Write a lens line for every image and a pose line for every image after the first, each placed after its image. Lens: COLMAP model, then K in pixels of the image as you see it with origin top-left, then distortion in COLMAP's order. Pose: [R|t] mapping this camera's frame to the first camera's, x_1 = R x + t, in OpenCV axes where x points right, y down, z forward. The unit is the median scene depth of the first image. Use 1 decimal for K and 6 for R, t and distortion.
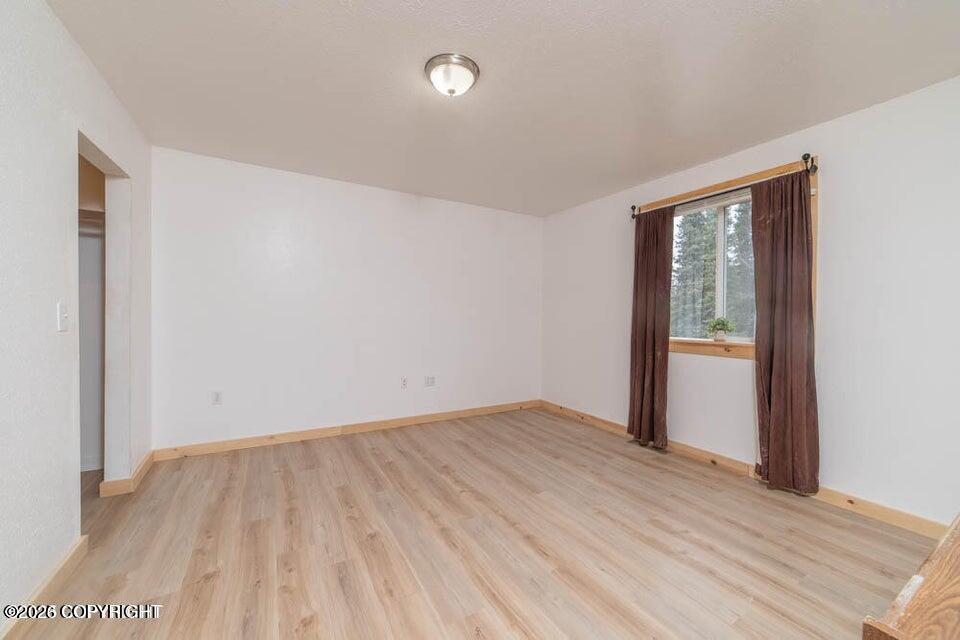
lens RADIAL K [[370.3, 0, 488.3], [0, 370.3, 320.5], [0, 0, 1]] dist [-0.000497, 0.000069]
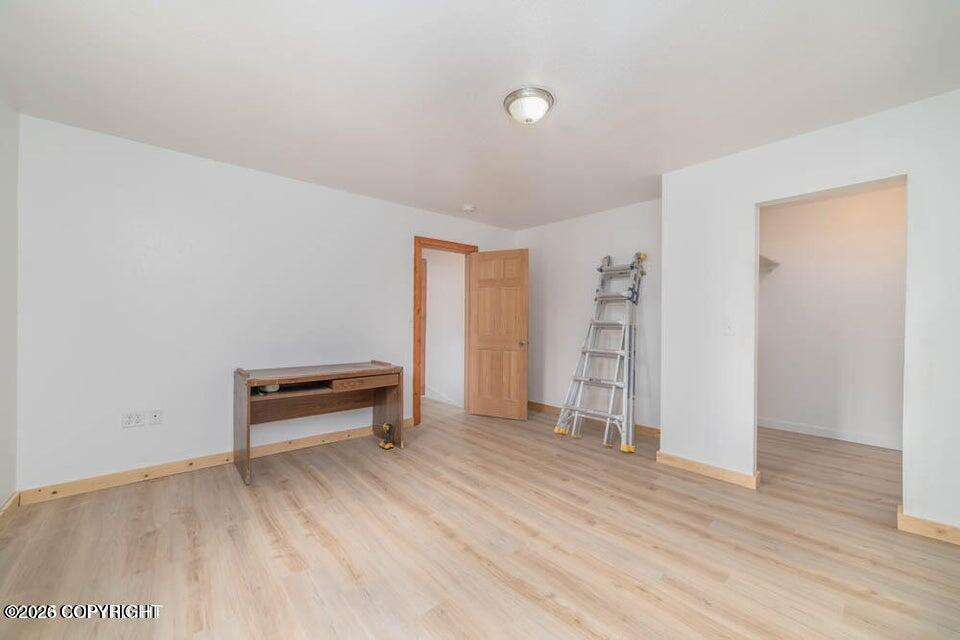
lens RADIAL K [[370.3, 0, 488.3], [0, 370.3, 320.5], [0, 0, 1]] dist [-0.000497, 0.000069]
pose [[-0.980984, -0.019761, -0.193081, 0.204073], [-0.020920, 0.999773, 0.003965, -0.020758], [0.192959, 0.007929, -0.981175, 1.892125]]
